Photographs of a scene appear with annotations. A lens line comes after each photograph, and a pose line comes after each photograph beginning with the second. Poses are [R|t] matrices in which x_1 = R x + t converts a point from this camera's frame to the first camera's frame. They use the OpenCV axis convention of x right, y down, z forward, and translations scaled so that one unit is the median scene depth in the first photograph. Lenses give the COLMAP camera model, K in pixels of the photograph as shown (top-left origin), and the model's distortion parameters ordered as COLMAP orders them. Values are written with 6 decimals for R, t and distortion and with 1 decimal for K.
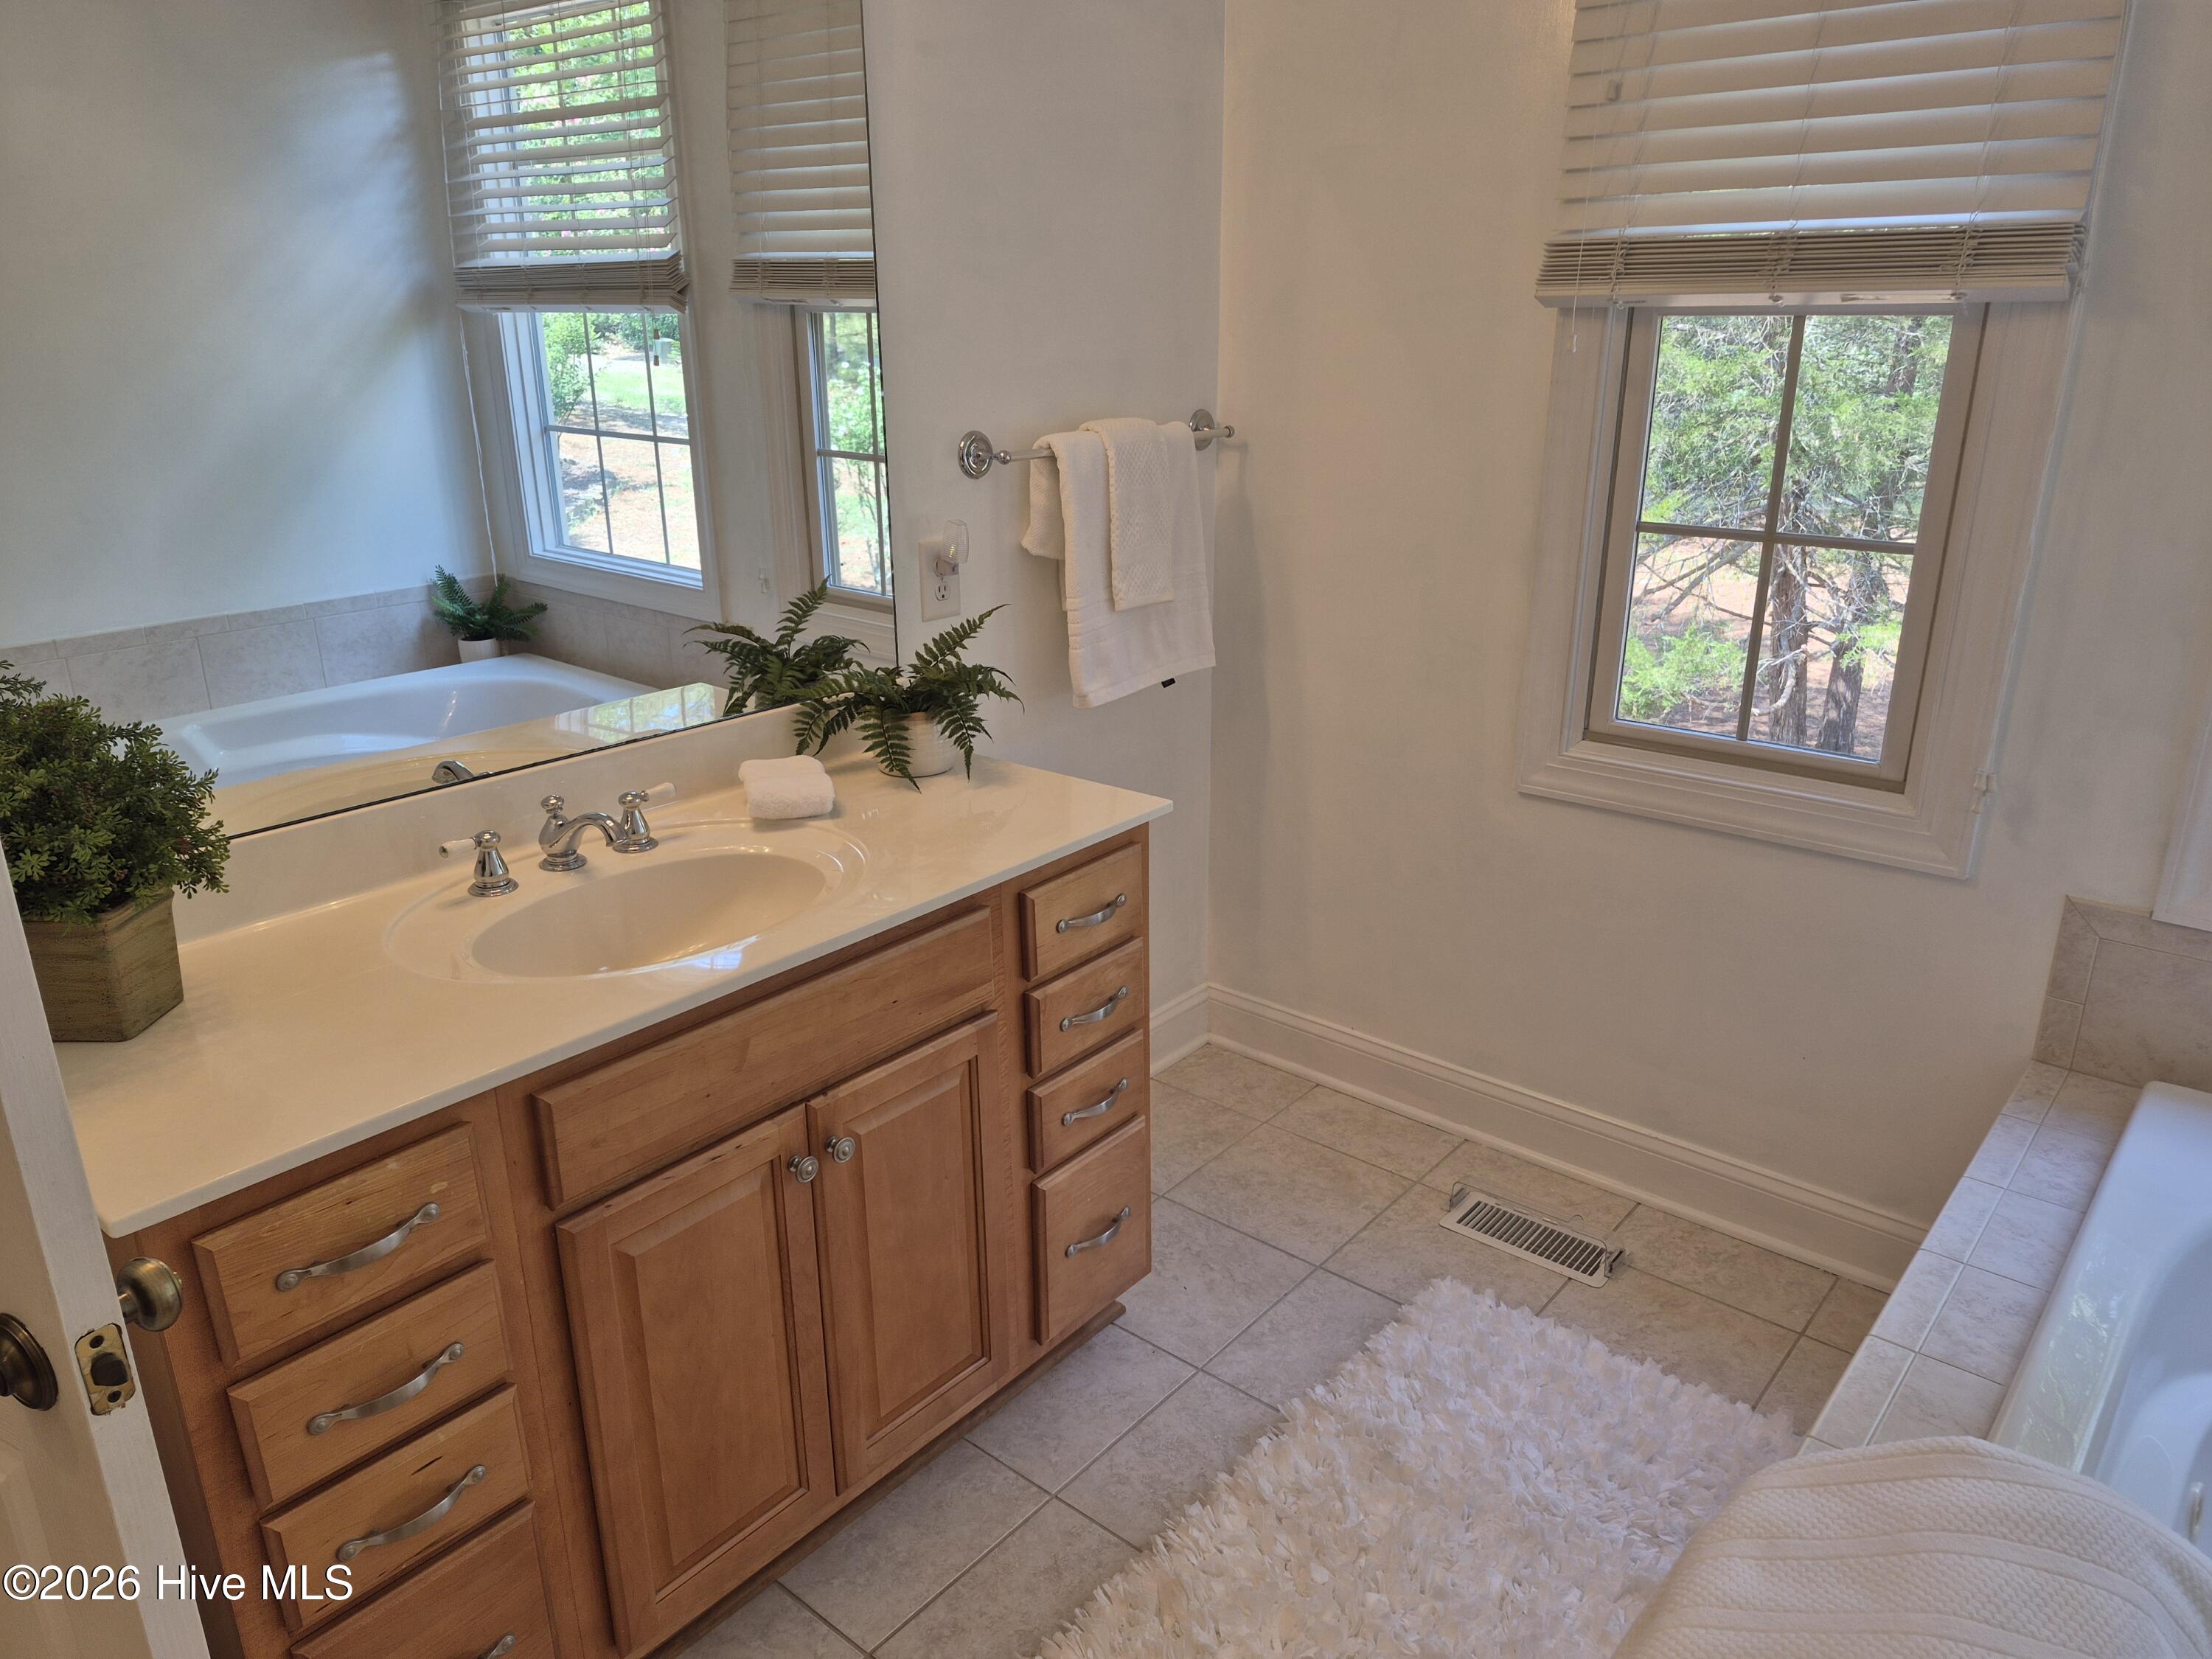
lens RADIAL K [[1538.3, 0, 1113.4], [0, 1538.3, 849.3], [0, 0, 1]] dist [0.061726, -0.045698]
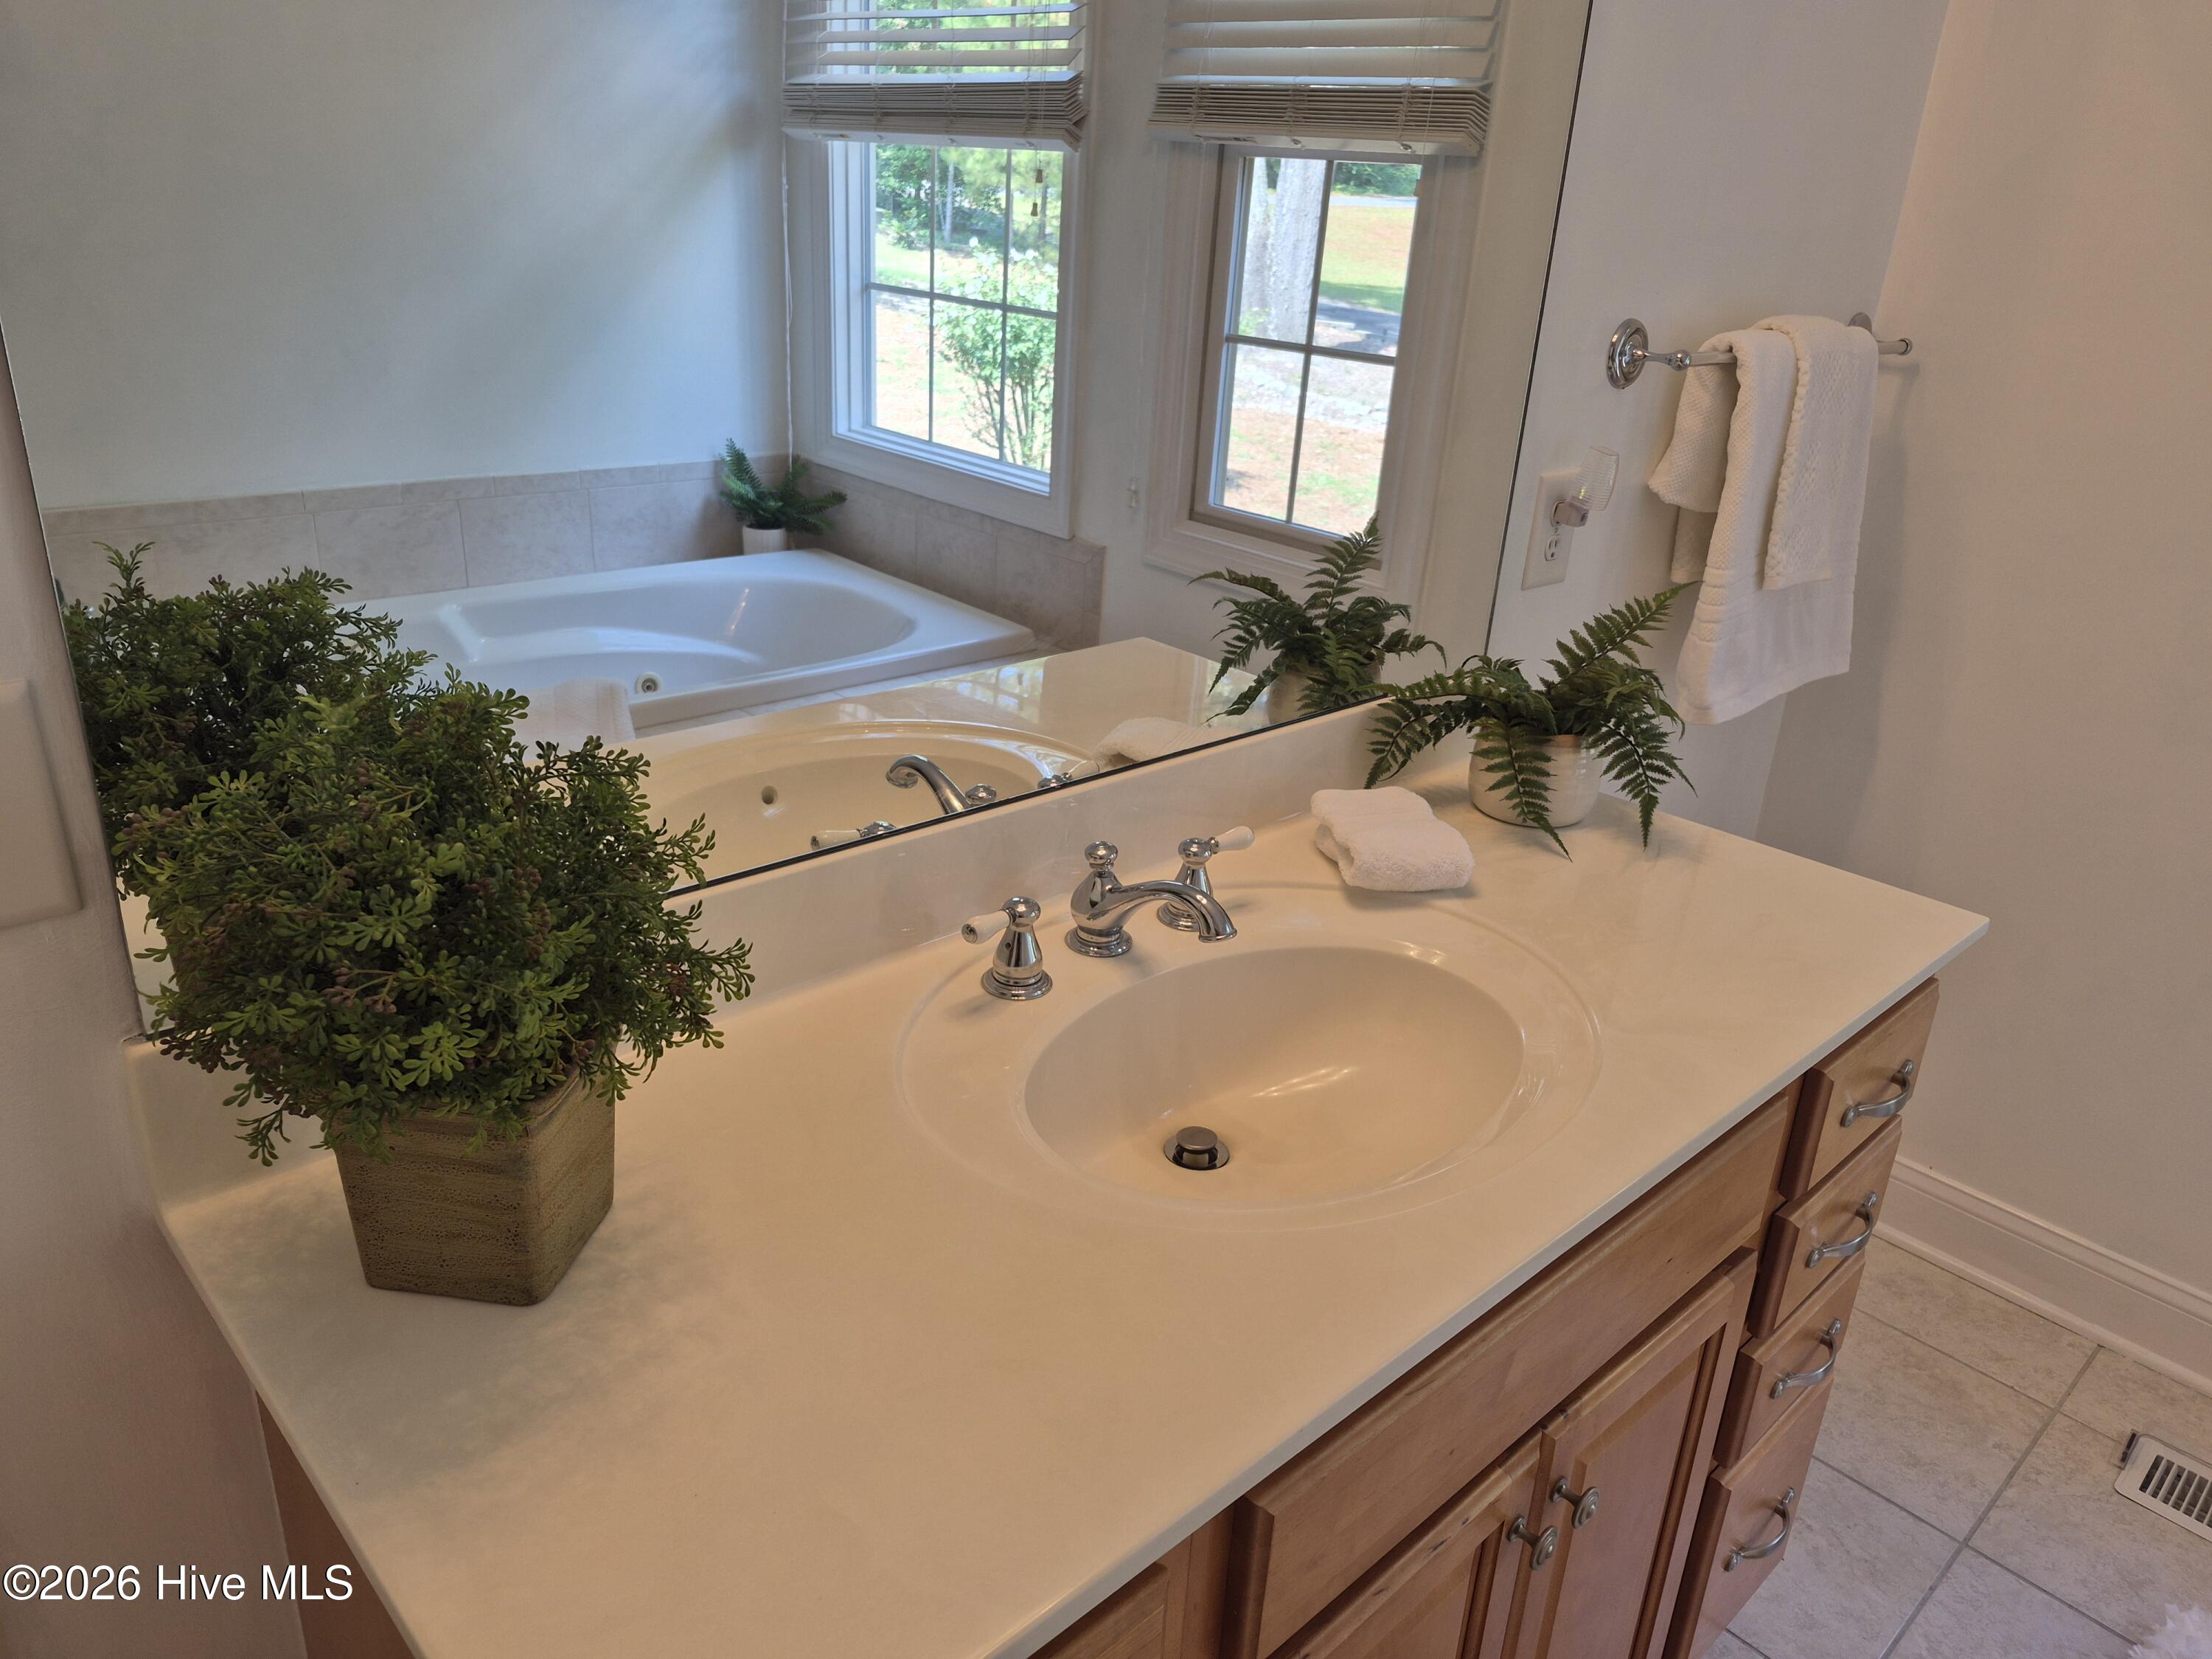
lens RADIAL K [[1538.3, 0, 1128.1], [0, 1538.3, 824.2], [0, 0, 1]] dist [0.061726, -0.045698]
pose [[0.992465, 0.099132, -0.072011, -0.215541], [-0.095937, 0.994298, 0.046558, -0.051581], [0.076216, -0.039299, 0.996317, 0.254379]]
